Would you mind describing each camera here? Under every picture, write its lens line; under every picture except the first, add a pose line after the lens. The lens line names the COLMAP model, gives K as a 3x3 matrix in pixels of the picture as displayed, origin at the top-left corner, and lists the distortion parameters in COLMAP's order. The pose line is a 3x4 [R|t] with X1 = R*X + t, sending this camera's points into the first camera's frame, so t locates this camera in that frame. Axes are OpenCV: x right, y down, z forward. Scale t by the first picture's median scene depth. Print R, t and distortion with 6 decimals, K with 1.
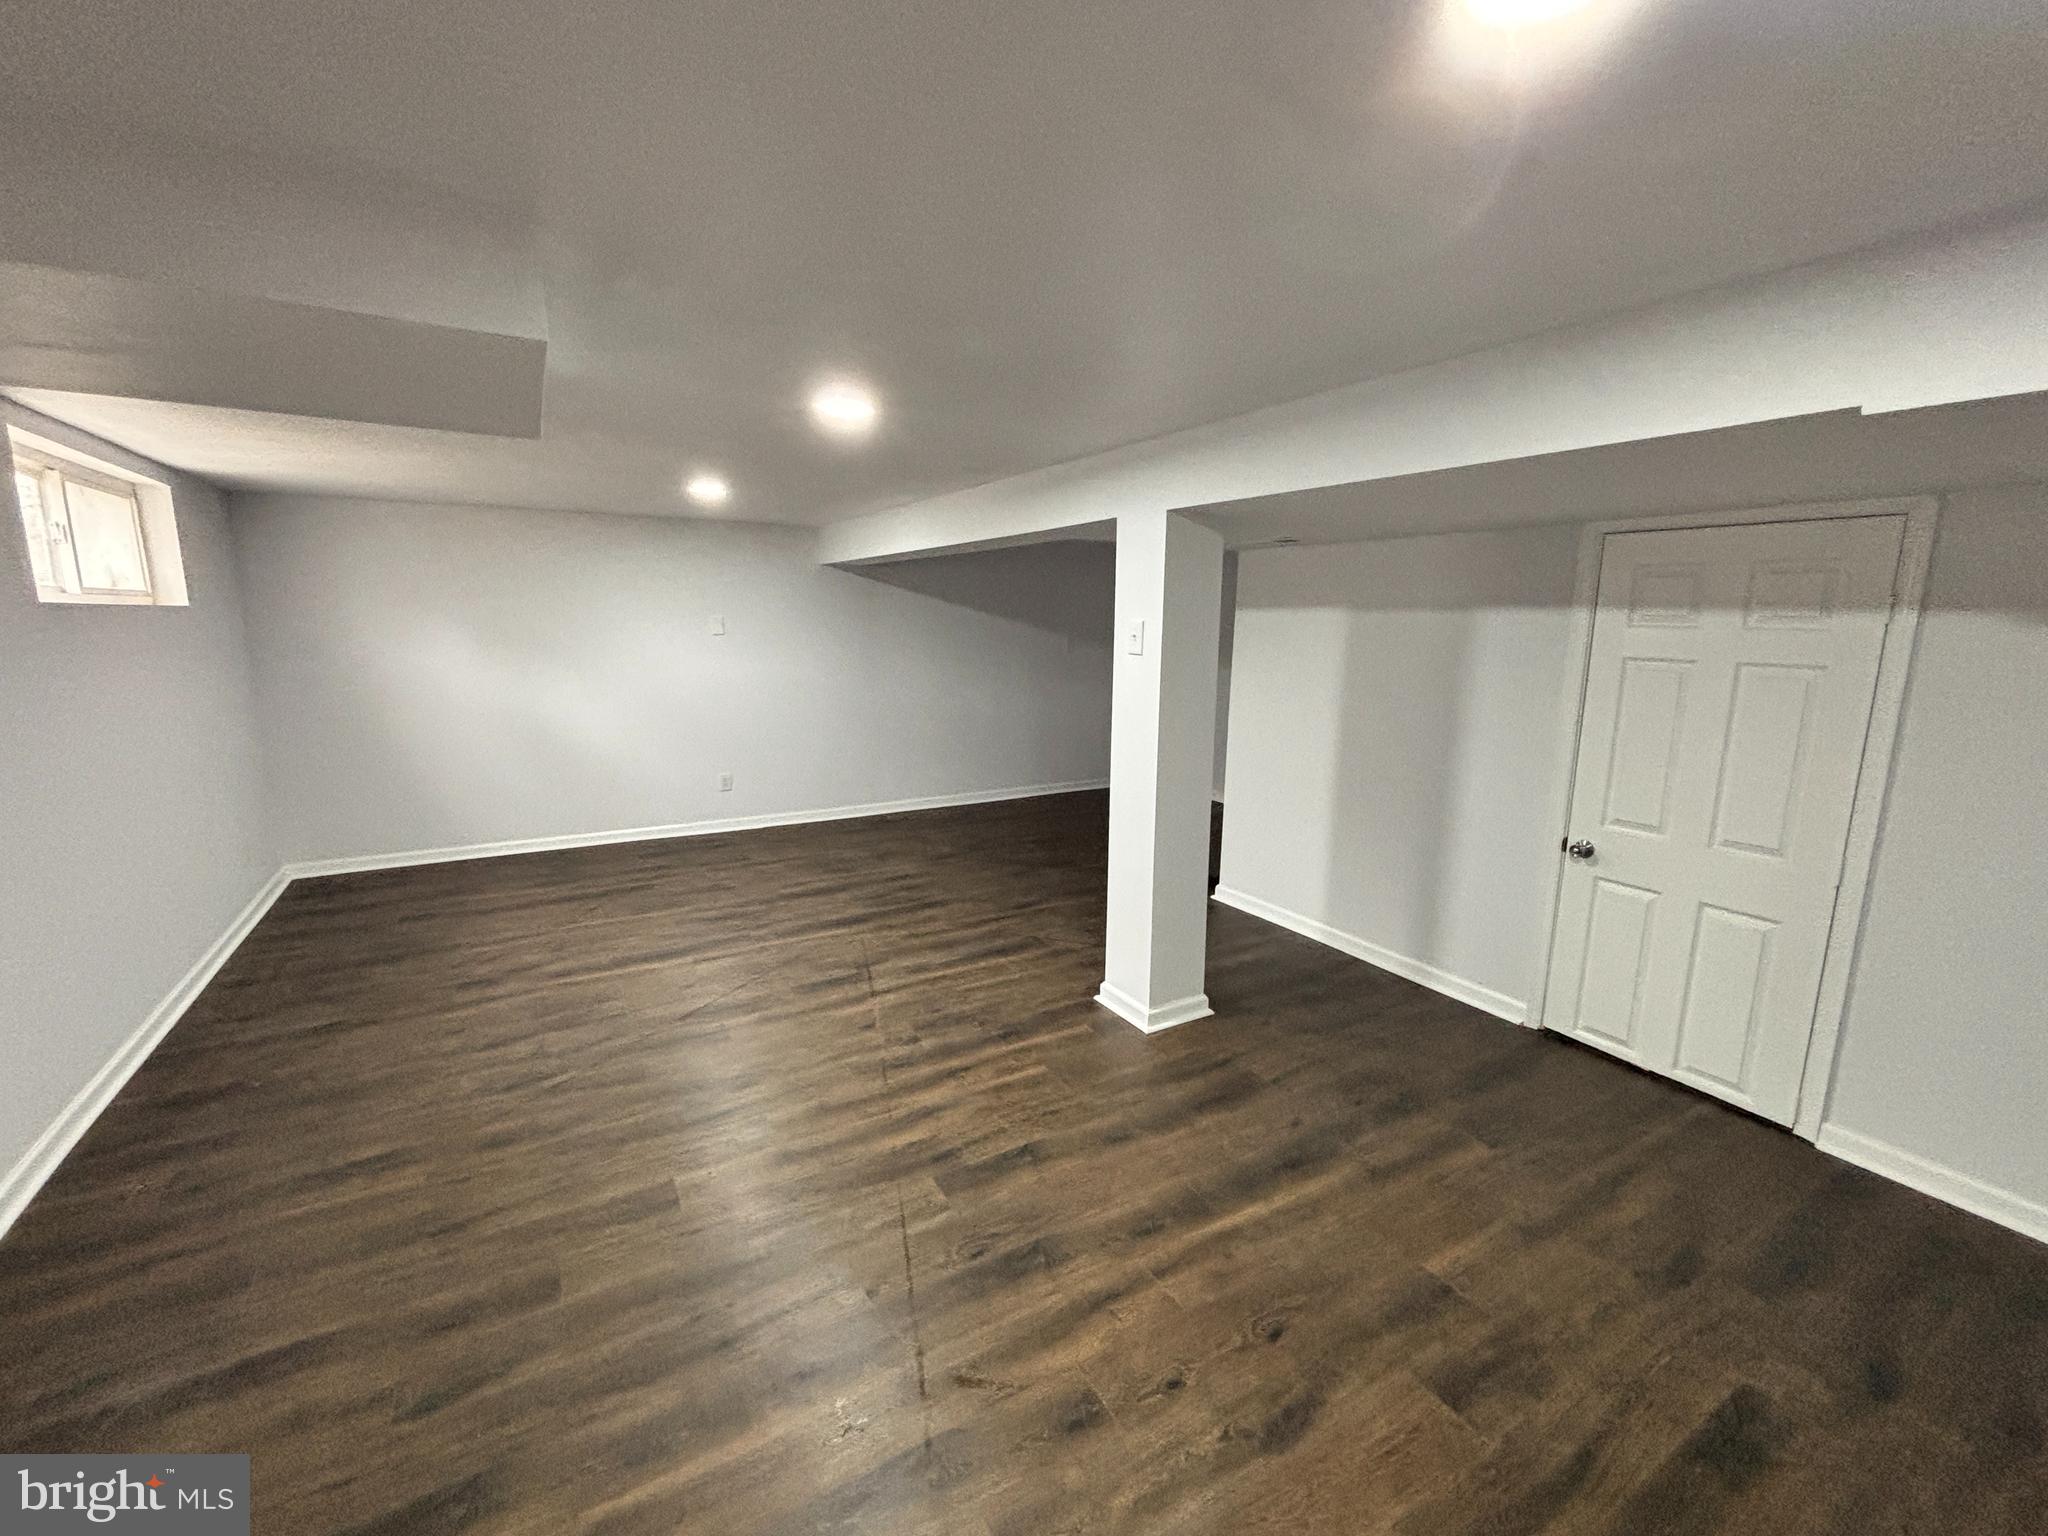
lens RADIAL K [[831.5, 0, 1013.4], [0, 831.5, 765.4], [0, 0, 1]] dist [-0.001483, -0.000048]
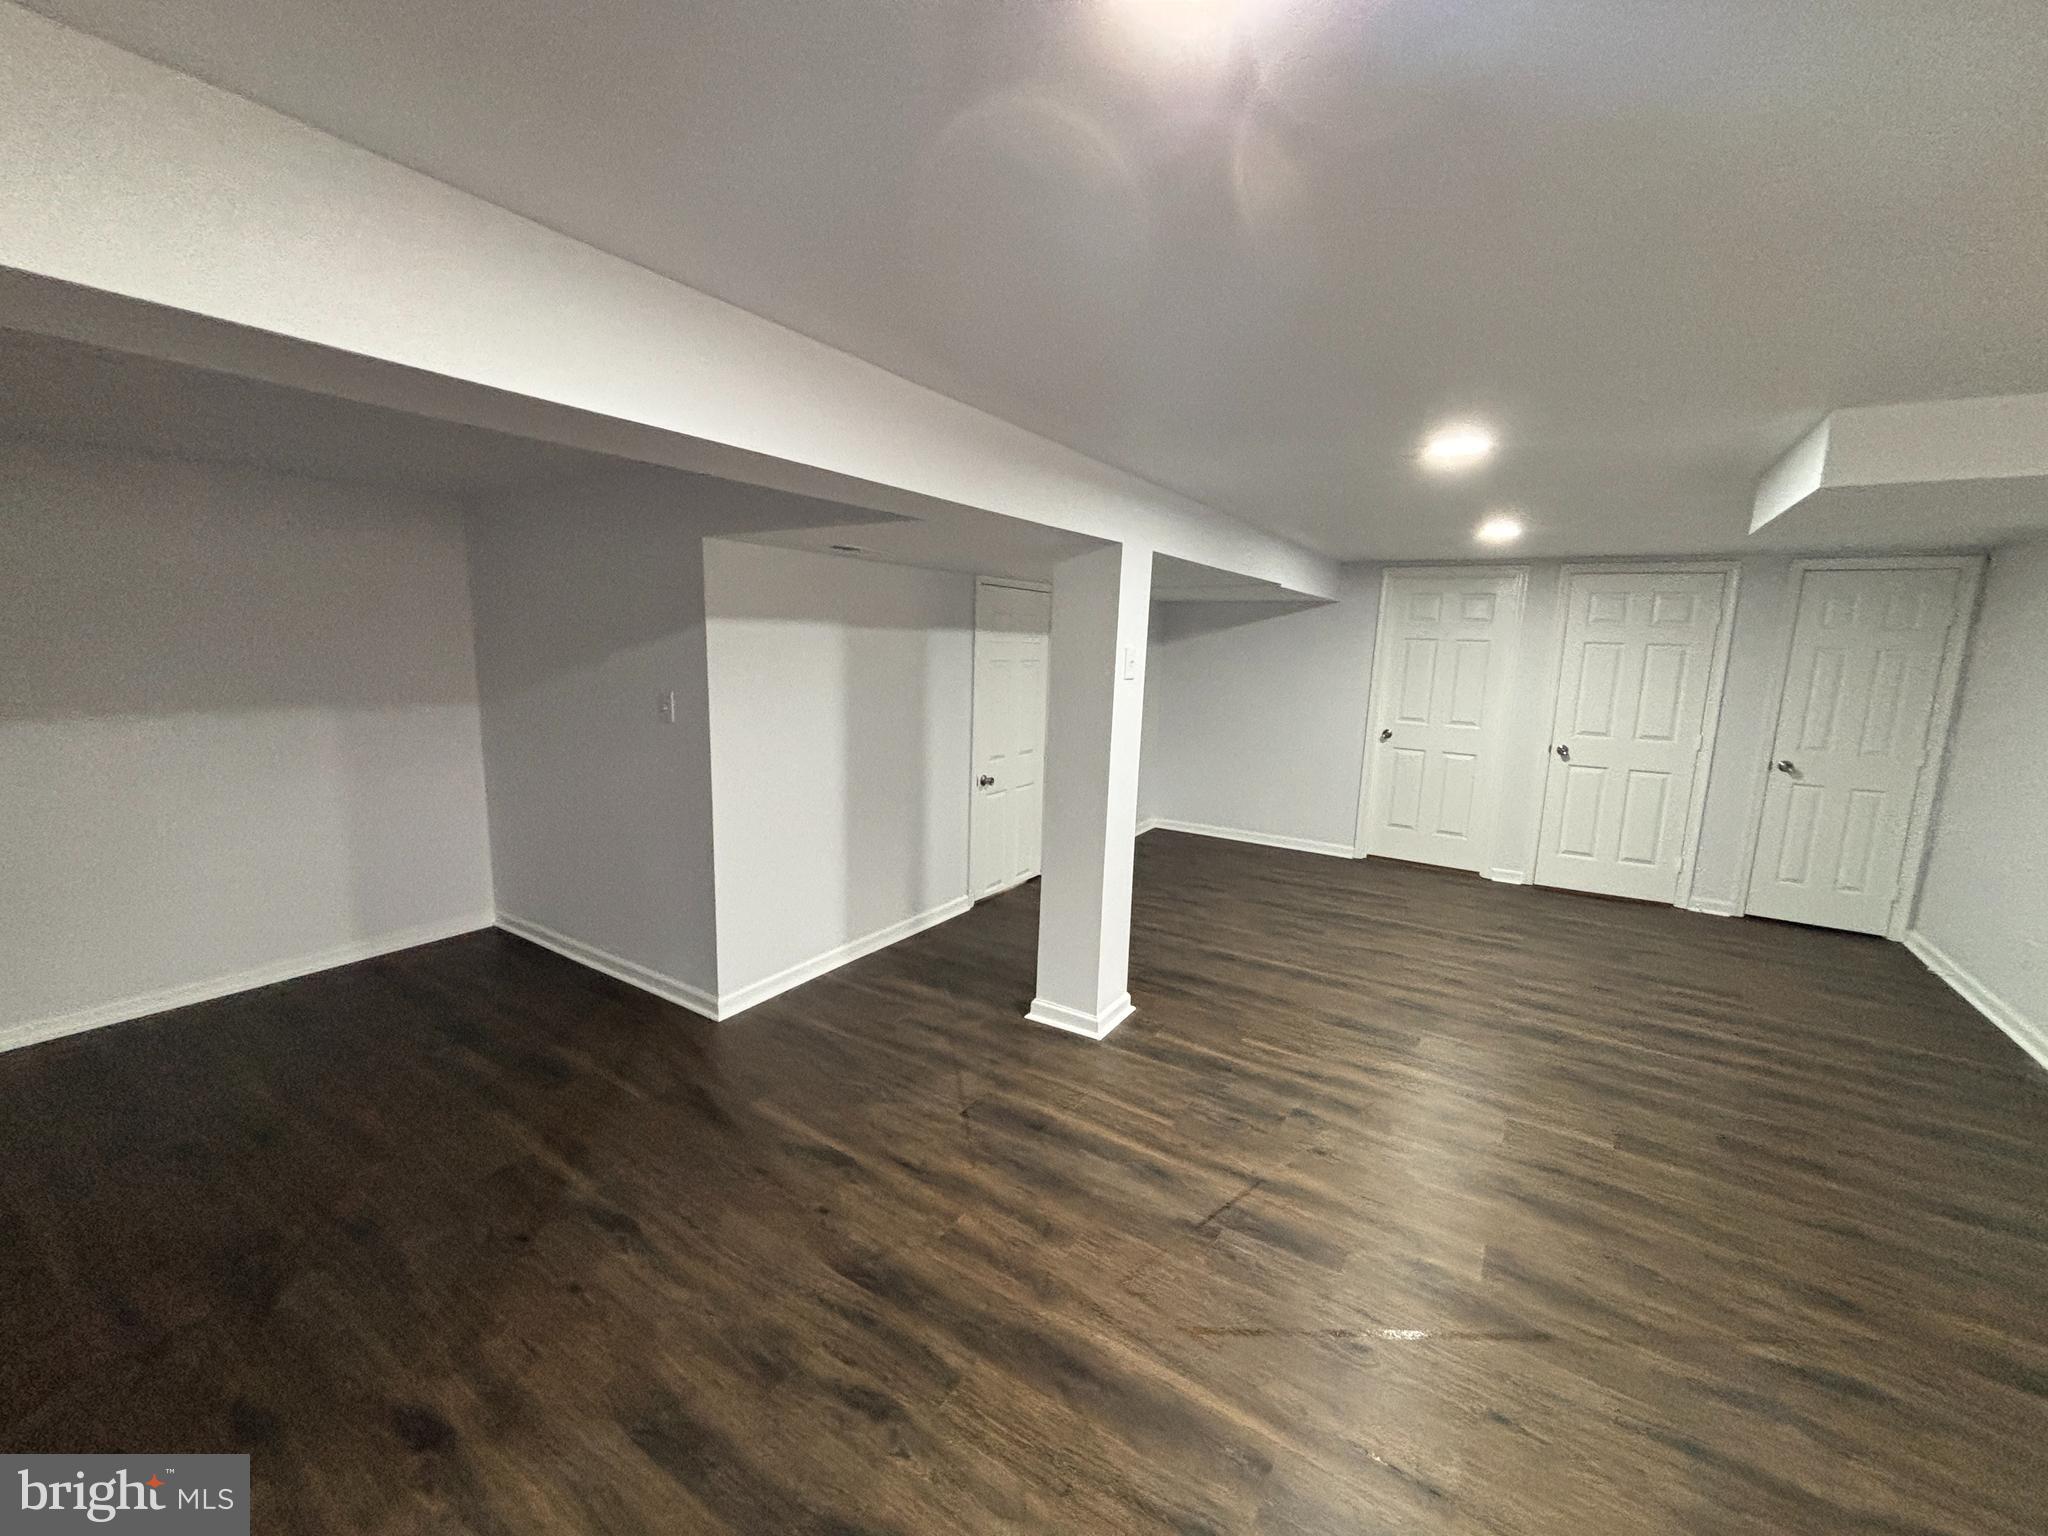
lens RADIAL K [[814.0, 0, 1012.6], [0, 814.0, 765.2], [0, 0, 1]] dist [-0.000416, -0.000562]
pose [[-0.437303, -0.167912, 0.883500, -0.657139], [0.127752, 0.960853, 0.245846, -0.279234], [-0.890194, 0.220378, -0.398733, 1.438030]]
